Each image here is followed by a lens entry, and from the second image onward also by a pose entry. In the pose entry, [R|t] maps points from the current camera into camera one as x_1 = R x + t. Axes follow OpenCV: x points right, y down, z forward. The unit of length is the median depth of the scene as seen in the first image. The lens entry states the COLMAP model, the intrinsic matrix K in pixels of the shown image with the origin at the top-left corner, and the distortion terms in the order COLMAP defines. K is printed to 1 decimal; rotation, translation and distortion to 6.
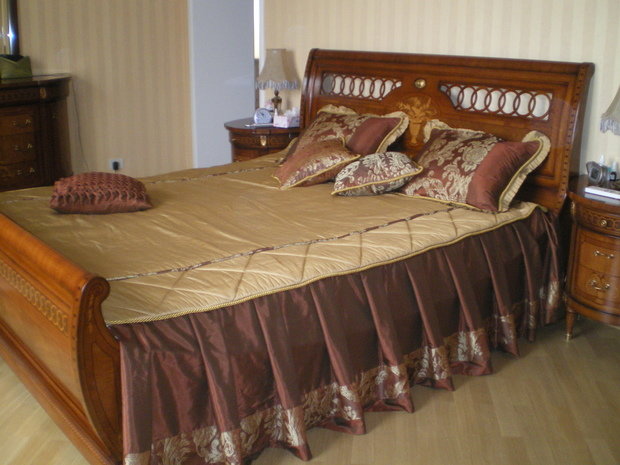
lens RADIAL K [[693.9, 0, 310.0], [0, 693.9, 232.5], [0, 0, 1]] dist [-0.092636, -0.025800]
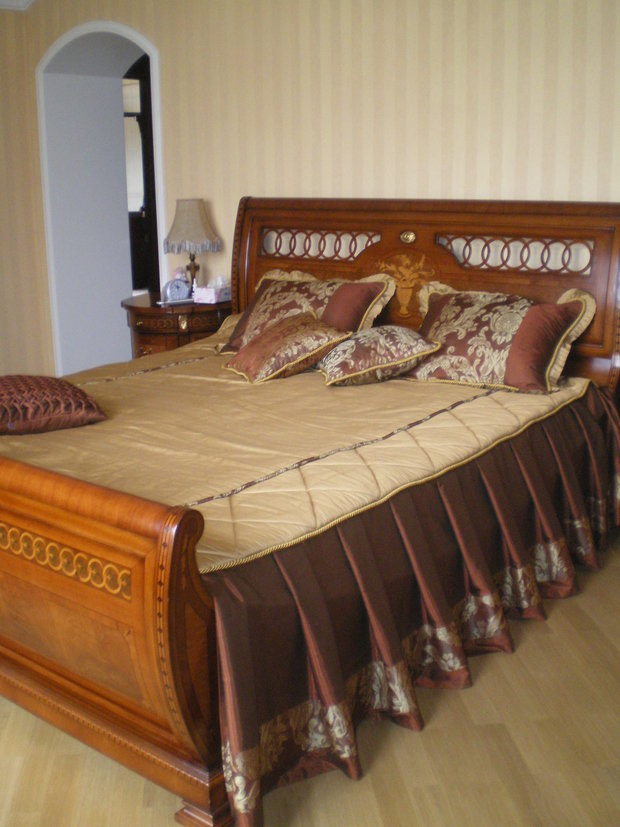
lens RADIAL K [[925.5, 0, 310.0], [0, 925.5, 413.5], [0, 0, 1]] dist [-0.092636, -0.025800]
pose [[0.975814, -0.073660, 0.205820, -0.208997], [0.080248, 0.996490, -0.023835, -0.001514], [-0.203342, 0.039775, 0.978299, 0.014734]]
